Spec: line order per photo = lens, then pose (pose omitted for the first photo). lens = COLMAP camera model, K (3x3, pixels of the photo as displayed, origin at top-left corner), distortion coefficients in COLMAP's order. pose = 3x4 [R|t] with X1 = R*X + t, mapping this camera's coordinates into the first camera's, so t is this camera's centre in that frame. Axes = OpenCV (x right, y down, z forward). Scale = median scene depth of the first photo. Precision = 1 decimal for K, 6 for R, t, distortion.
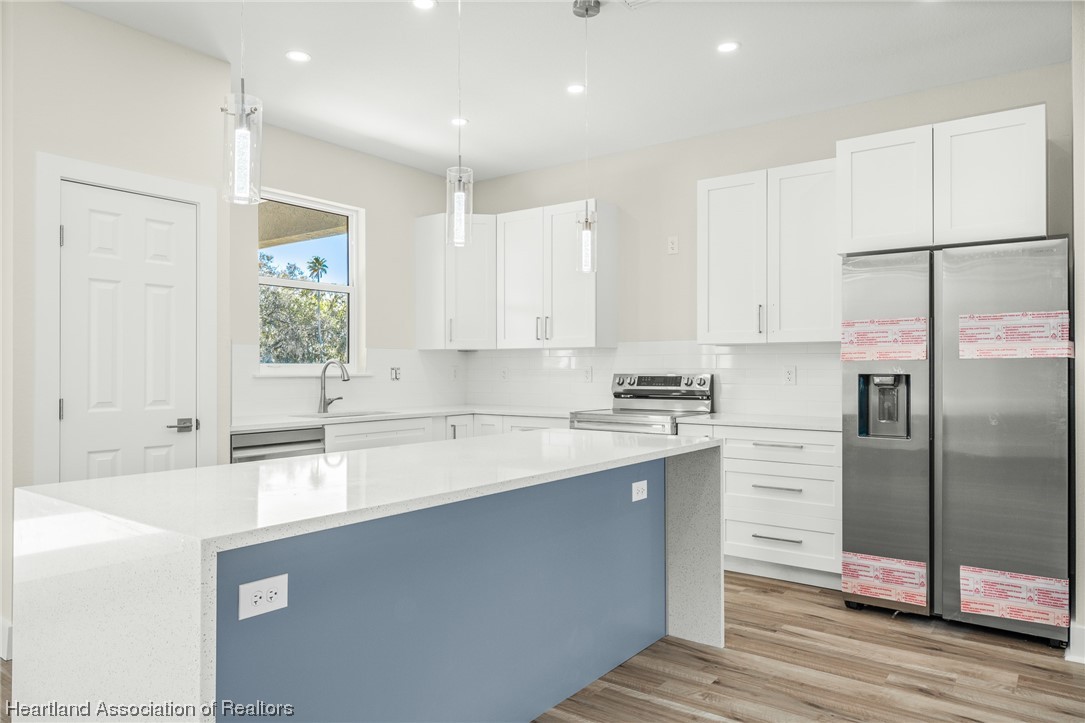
lens RADIAL K [[719.6, 0, 531.2], [0, 719.6, 360.4], [0, 0, 1]] dist [0.002978, -0.003578]
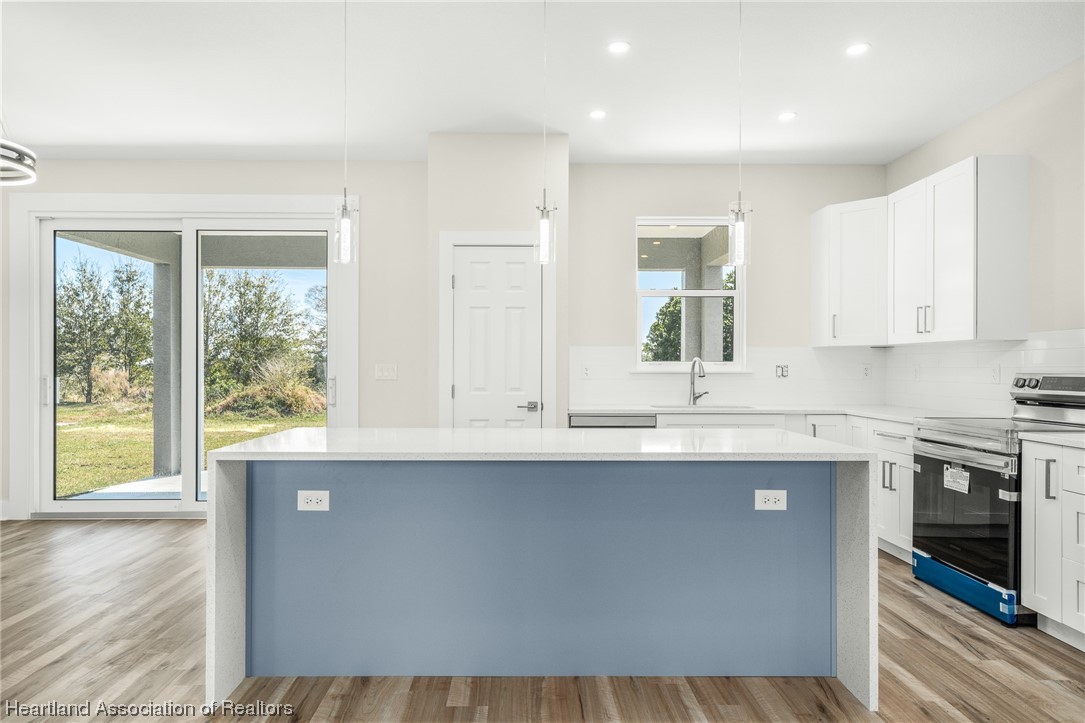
lens RADIAL K [[674.2, 0, 538.2], [0, 674.2, 365.8], [0, 0, 1]] dist [0.005679, 0.002141]
pose [[0.612068, 0.000417, -0.790805, 0.465742], [0.007219, 0.999955, 0.006115, 0.002889], [0.790772, -0.009451, 0.612038, 0.176973]]
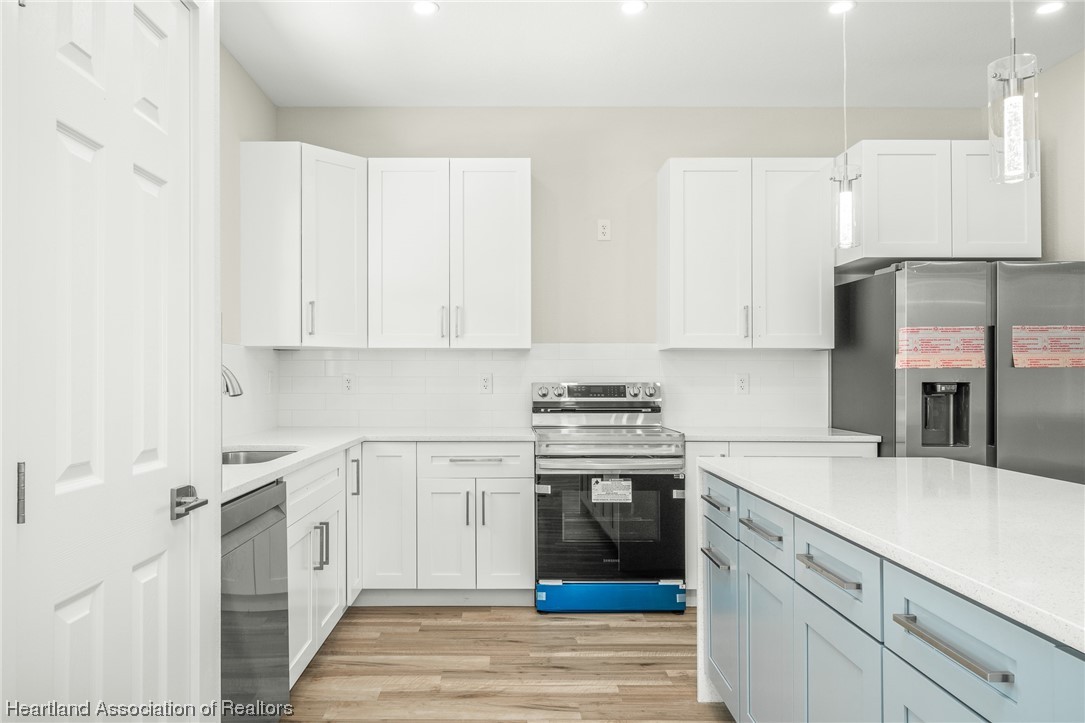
lens RADIAL K [[752.7, 0, 499.4], [0, 752.7, 366.4], [0, 0, 1]] dist [-0.003159, 0.000559]
pose [[0.806117, 0.010883, 0.591657, -0.503502], [-0.009063, 0.999941, -0.006044, 0.007379], [-0.591687, -0.000490, 0.806167, 0.432739]]
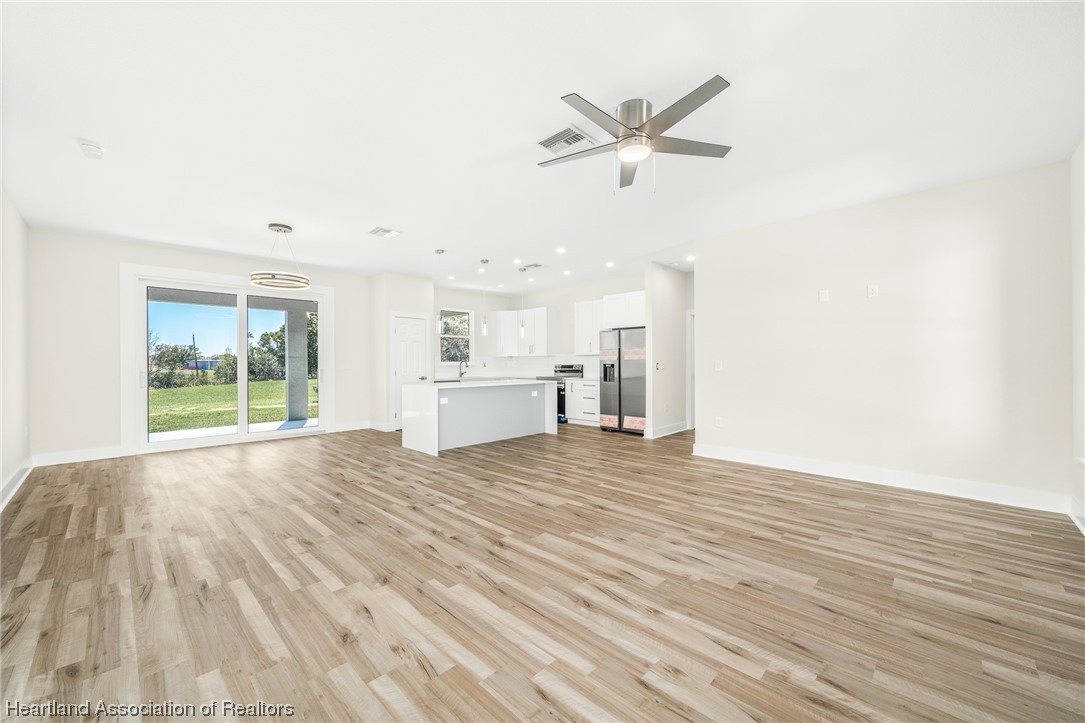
lens RADIAL K [[423.8, 0, 535.5], [0, 423.8, 366.3], [0, 0, 1]] dist [-0.003459, -0.000466]
pose [[0.990975, -0.002479, -0.134025, 0.336671], [0.005040, 0.999811, 0.018771, -0.009342], [0.133954, -0.019277, 0.990800, -0.937969]]
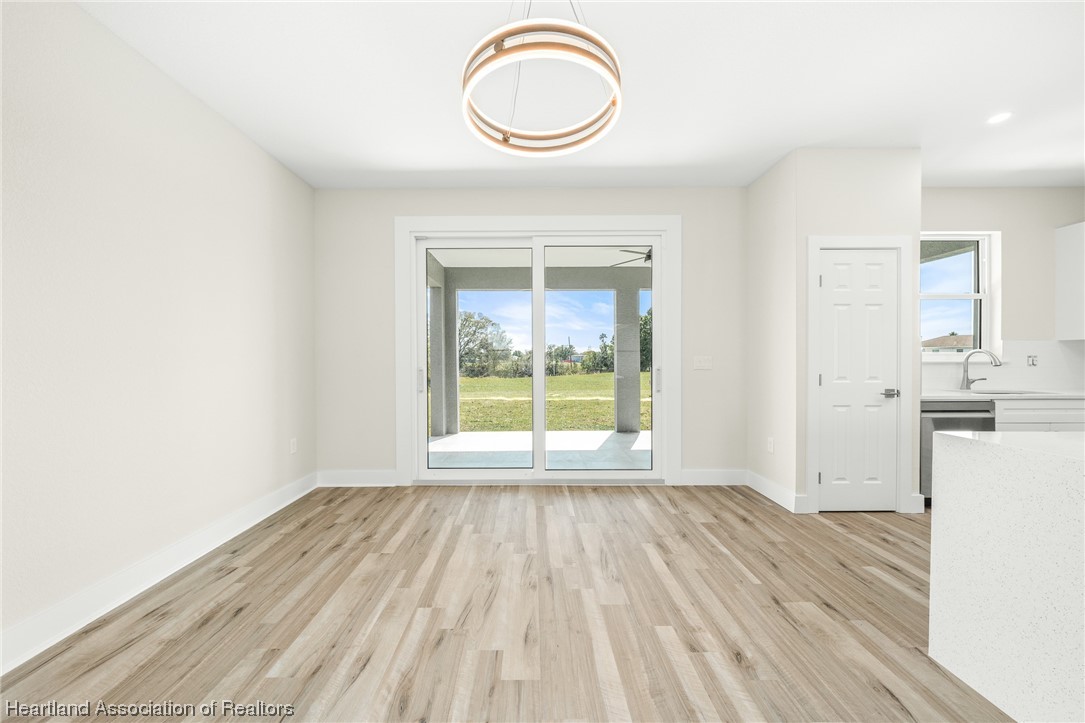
lens RADIAL K [[379.2, 0, 528.9], [0, 379.2, 366.0], [0, 0, 1]] dist [-0.005536, -0.000157]
pose [[0.600806, 0.013108, -0.799287, -0.250043], [0.012743, 0.999581, 0.025971, 0.000067], [0.799293, -0.025789, 0.600388, -0.090766]]
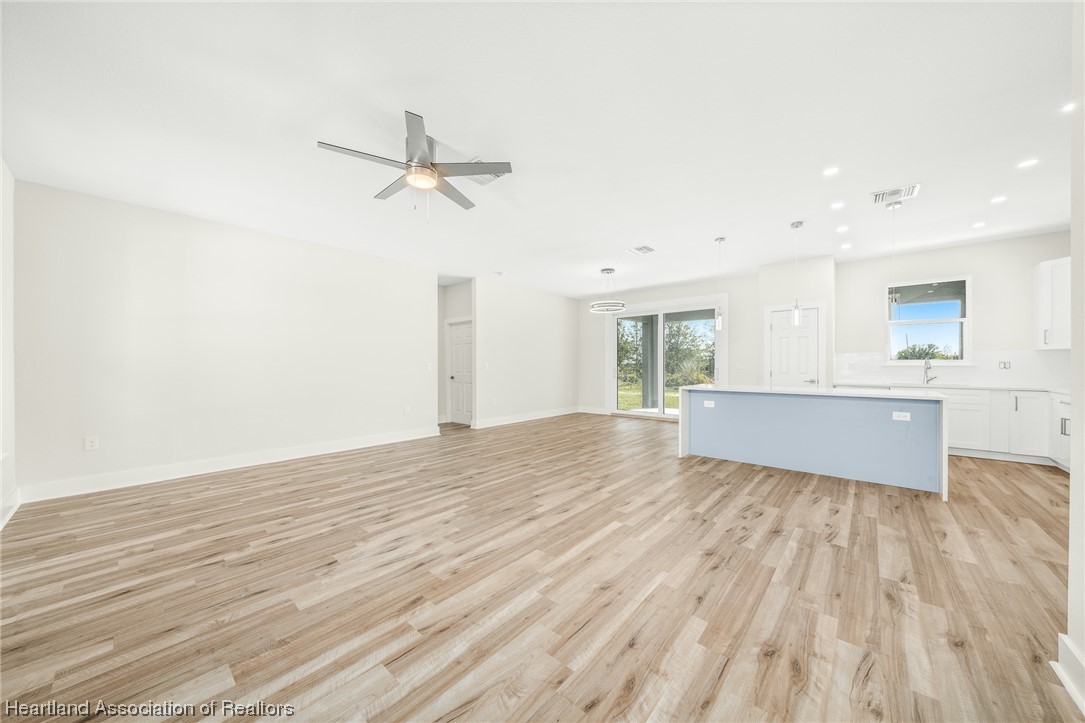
lens RADIAL K [[379.2, 0, 531.9], [0, 379.2, 365.5], [0, 0, 1]] dist [-0.005536, -0.000157]
pose [[-0.099106, 0.002437, -0.995074, 1.039626], [0.013429, 0.999909, 0.001112, 0.003679], [0.994986, -0.013253, -0.099130, -0.025052]]
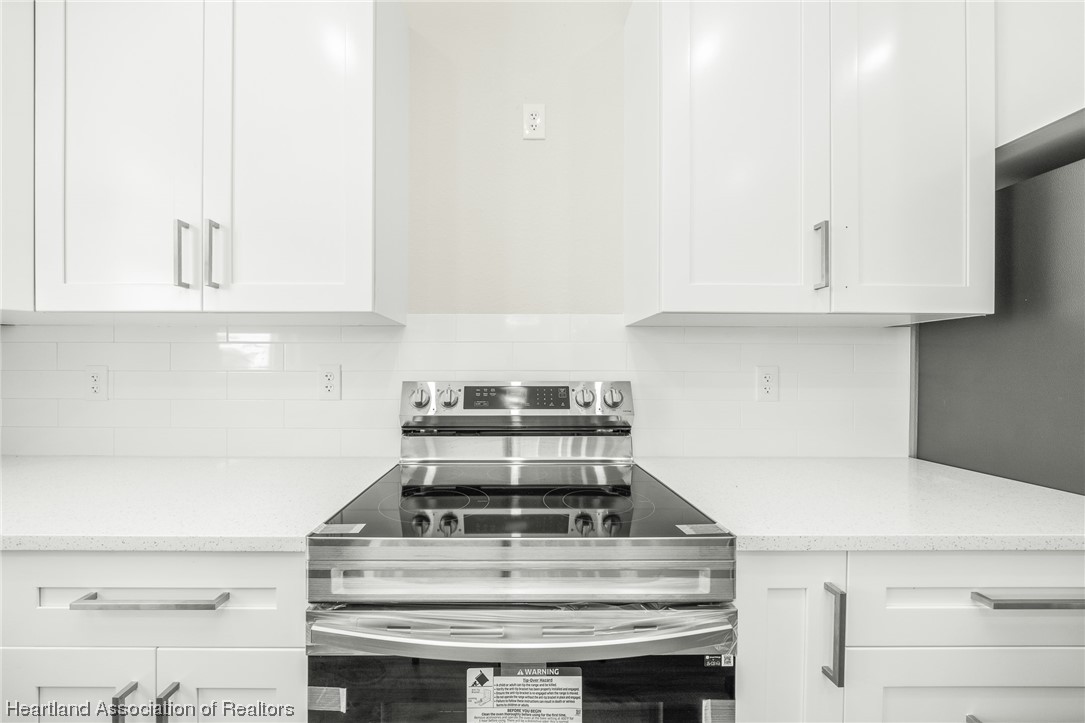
lens RADIAL K [[379.0, 0, 510.9], [0, 379.0, 371.9], [0, 0, 1]] dist [-0.014203, -0.000182]
pose [[0.800936, -0.000955, 0.598749, 0.034918], [-0.011071, 0.999804, 0.016405, 0.009902], [-0.598647, -0.019768, 0.800769, 0.954067]]
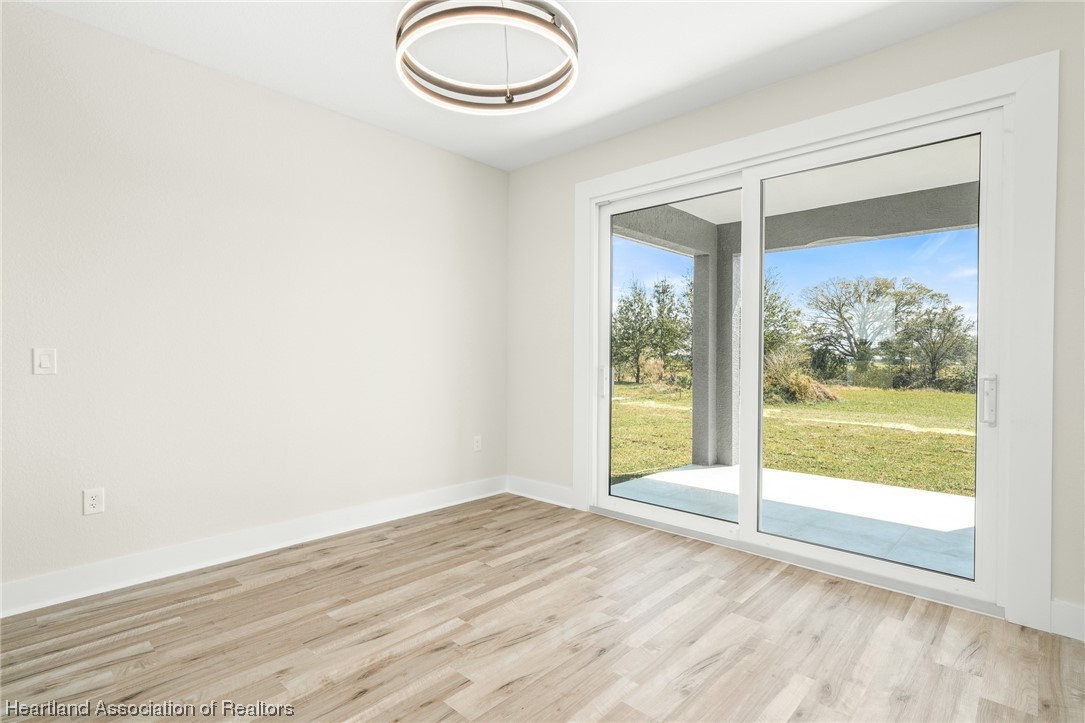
lens RADIAL K [[544.4, 0, 530.6], [0, 544.4, 363.1], [0, 0, 1]] dist [0.002273, 0.000386]
pose [[-0.121735, 0.013275, -0.992474, -0.095750], [0.004935, 0.999906, 0.012769, 0.003611], [0.992550, -0.003344, -0.121789, 0.212853]]
